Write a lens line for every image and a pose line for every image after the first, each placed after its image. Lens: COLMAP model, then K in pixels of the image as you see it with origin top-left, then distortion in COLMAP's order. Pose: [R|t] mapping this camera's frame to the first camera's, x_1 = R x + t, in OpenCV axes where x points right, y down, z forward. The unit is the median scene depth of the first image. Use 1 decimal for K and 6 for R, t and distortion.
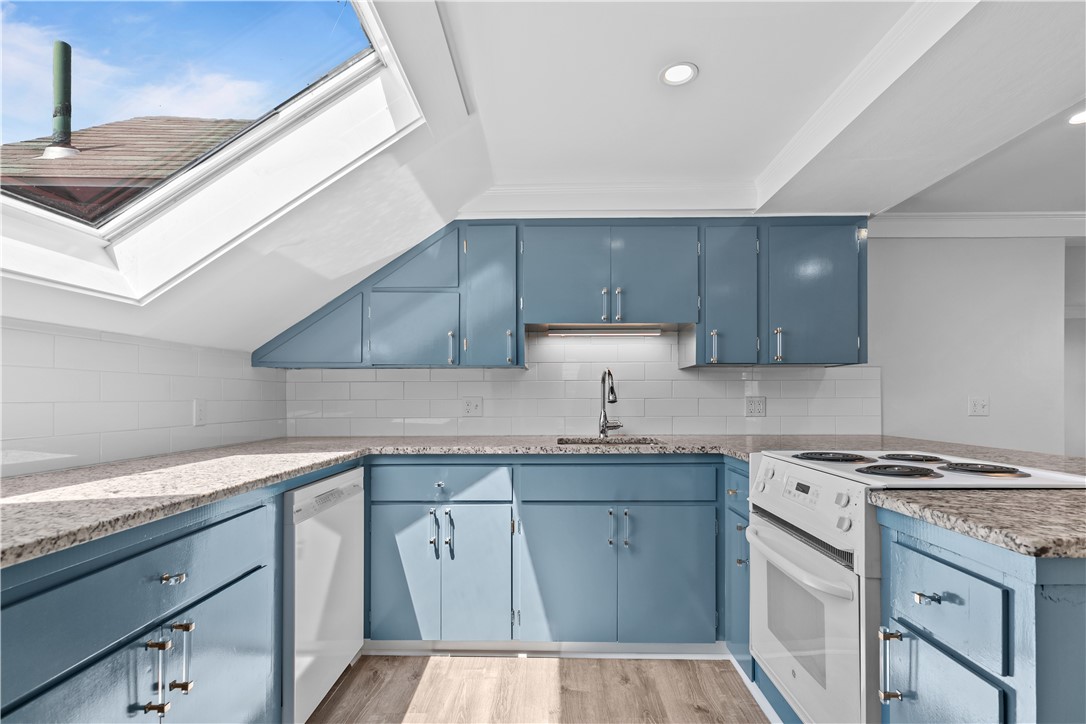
lens RADIAL K [[494.9, 0, 540.8], [0, 494.9, 396.2], [0, 0, 1]] dist [0.007982, -0.002625]
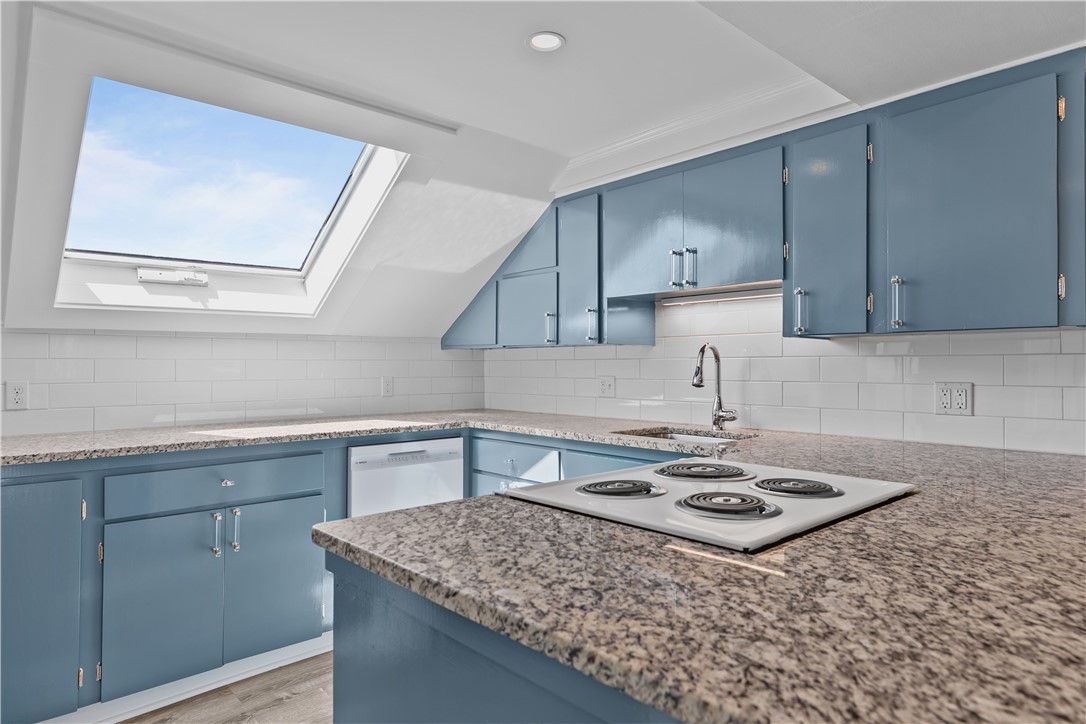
lens RADIAL K [[630.1, 0, 536.8], [0, 630.1, 362.4], [0, 0, 1]] dist [-0.000311, 0.000417]
pose [[0.691626, -0.001593, -0.722254, 0.791441], [0.002077, 0.999998, -0.000217, -0.030575], [0.722253, -0.001350, 0.691628, 0.112644]]
